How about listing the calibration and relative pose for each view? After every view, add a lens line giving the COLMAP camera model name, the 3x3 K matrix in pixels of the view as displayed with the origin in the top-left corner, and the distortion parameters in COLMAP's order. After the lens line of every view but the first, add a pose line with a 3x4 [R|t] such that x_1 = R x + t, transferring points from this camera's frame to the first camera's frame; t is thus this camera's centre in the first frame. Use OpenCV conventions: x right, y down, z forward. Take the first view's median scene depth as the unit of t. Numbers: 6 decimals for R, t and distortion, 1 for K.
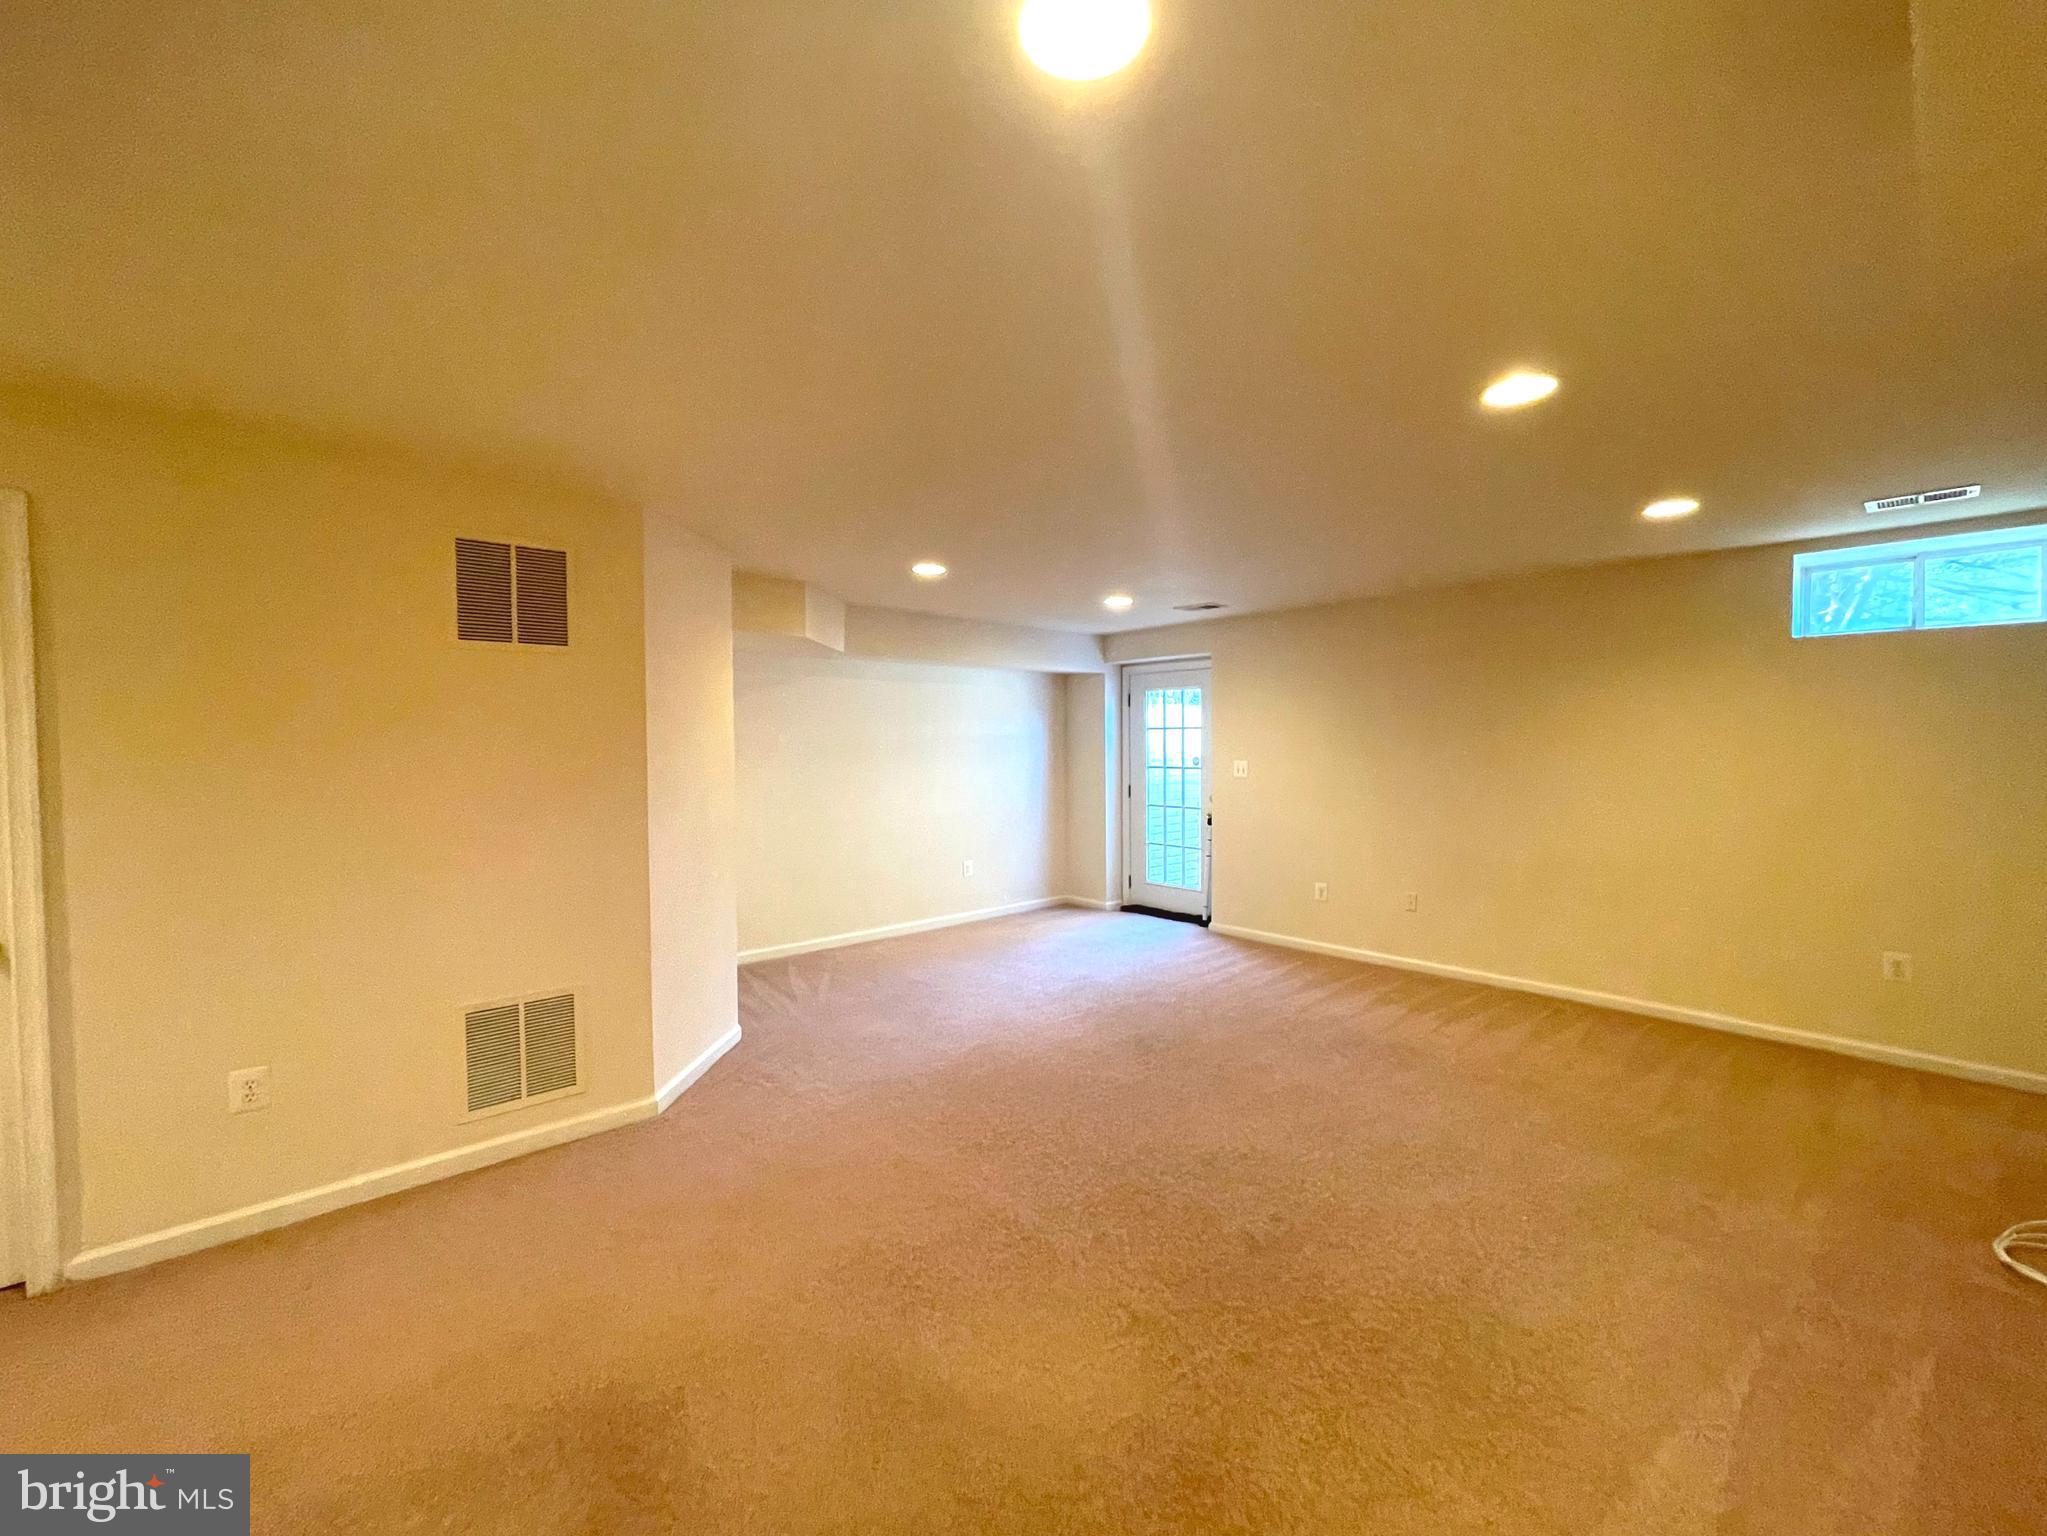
lens RADIAL K [[833.7, 0, 1023.5], [0, 833.7, 768.0], [0, 0, 1]] dist [-0.001729, 0.000157]
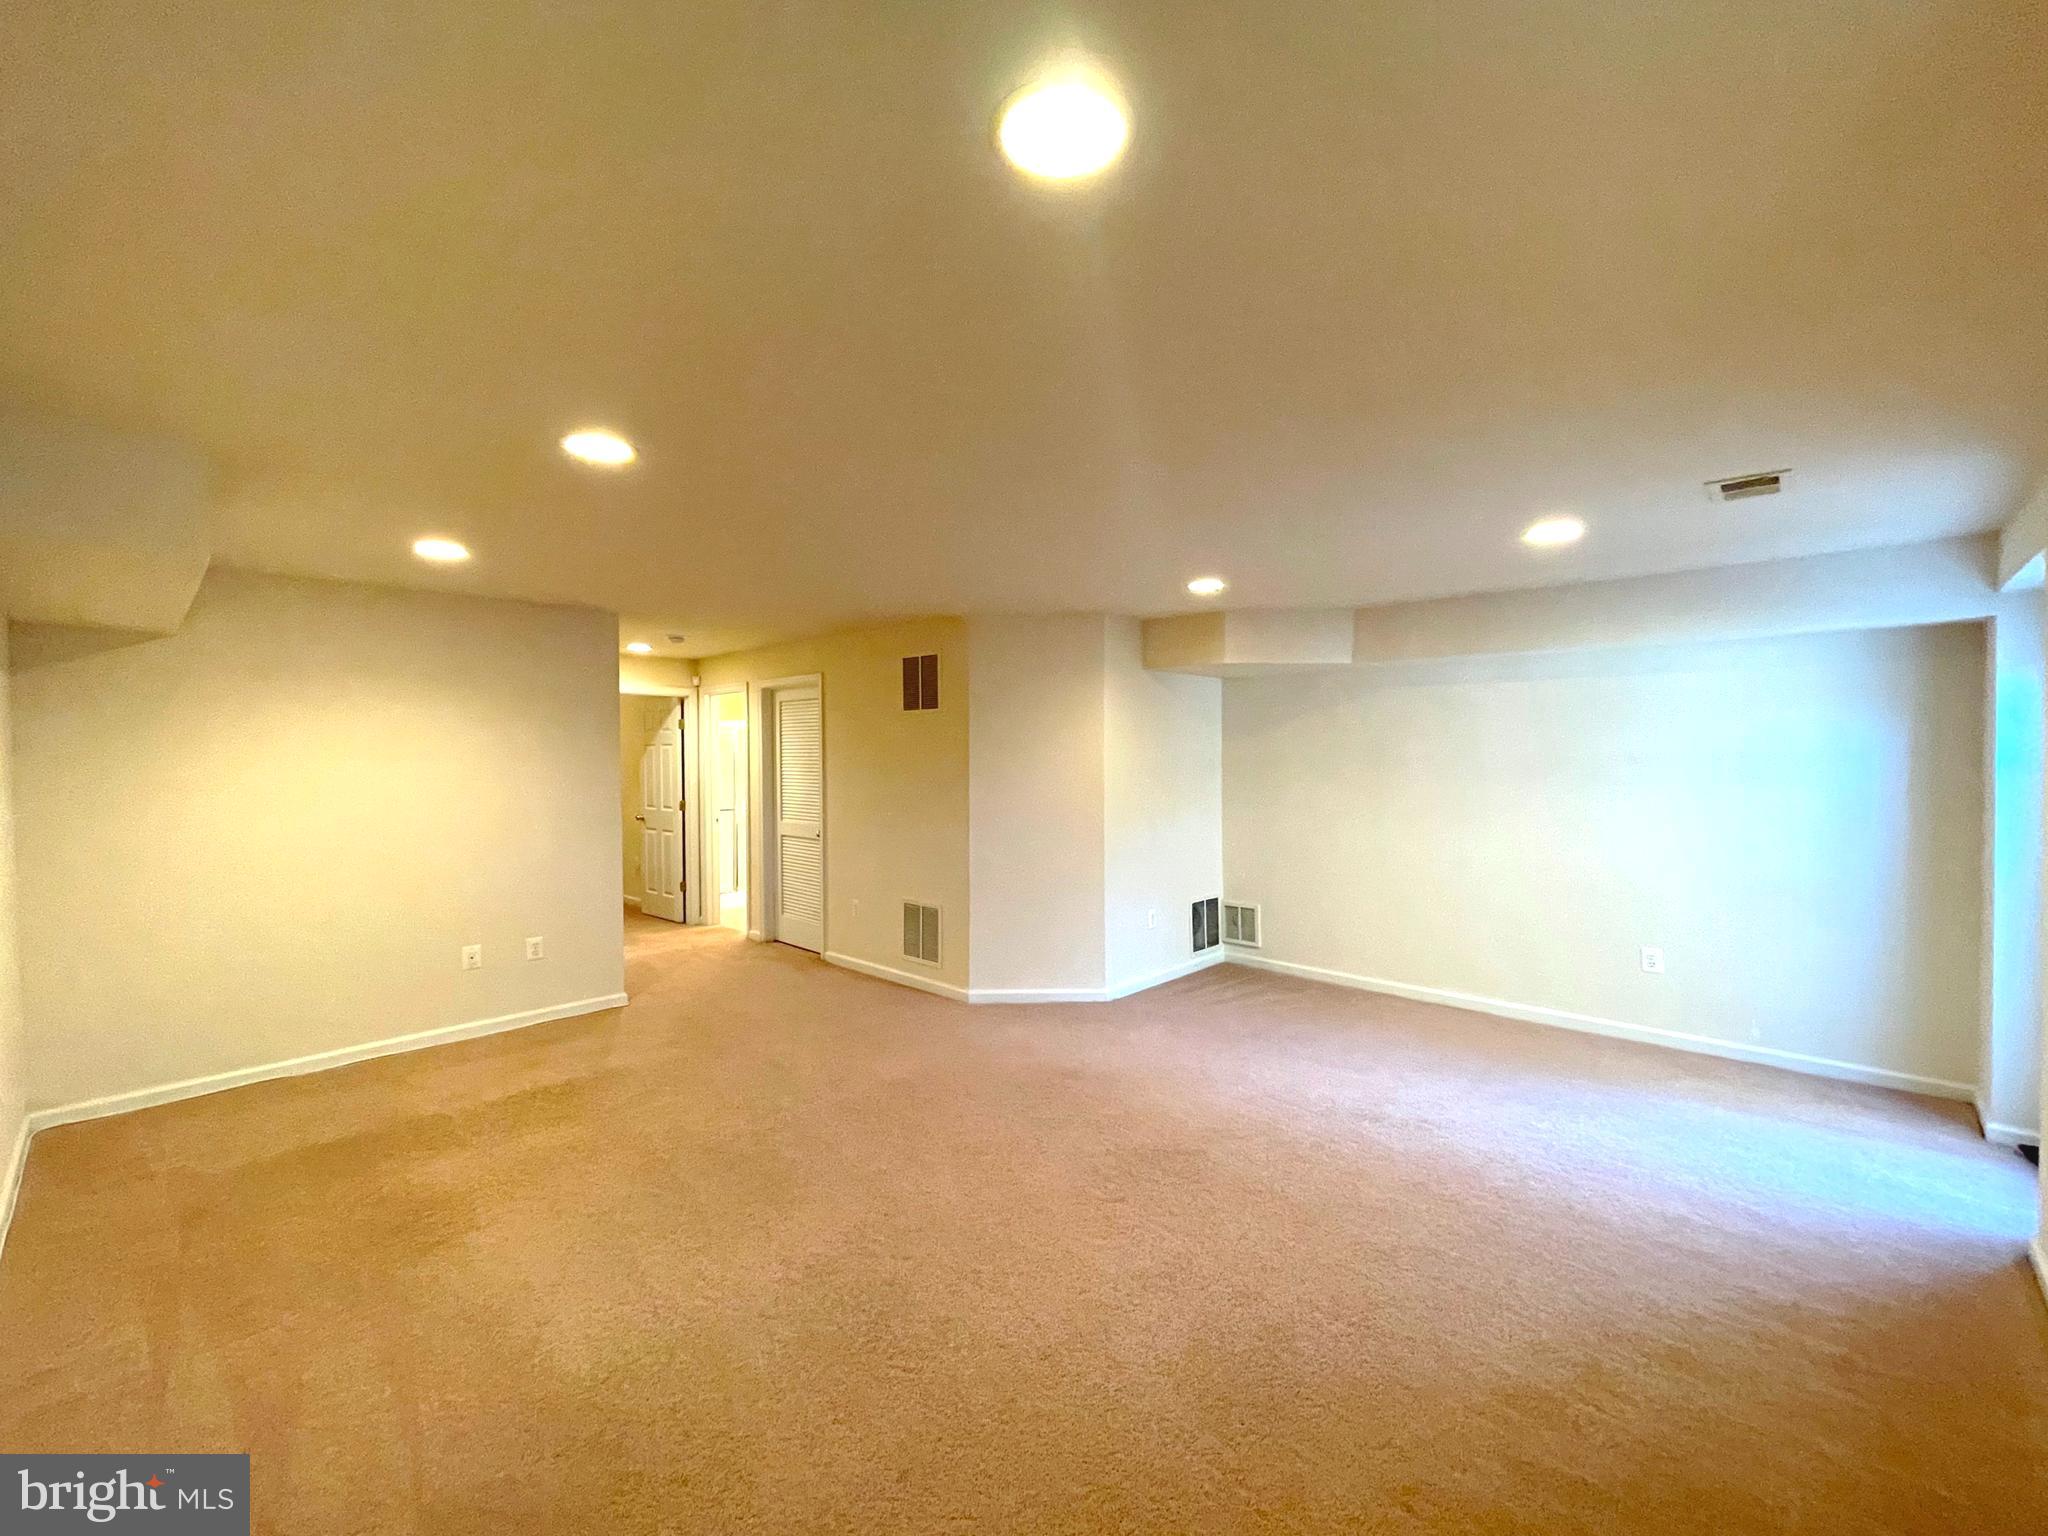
lens RADIAL K [[834.1, 0, 1024.0], [0, 834.1, 768.0], [0, 0, 1]] dist [-0.001729, 0.000157]
pose [[0.076856, 0.012984, -0.996958, 1.223747], [-0.027242, 0.999569, 0.010918, -0.046515], [0.996670, 0.026320, 0.077177, 1.066727]]
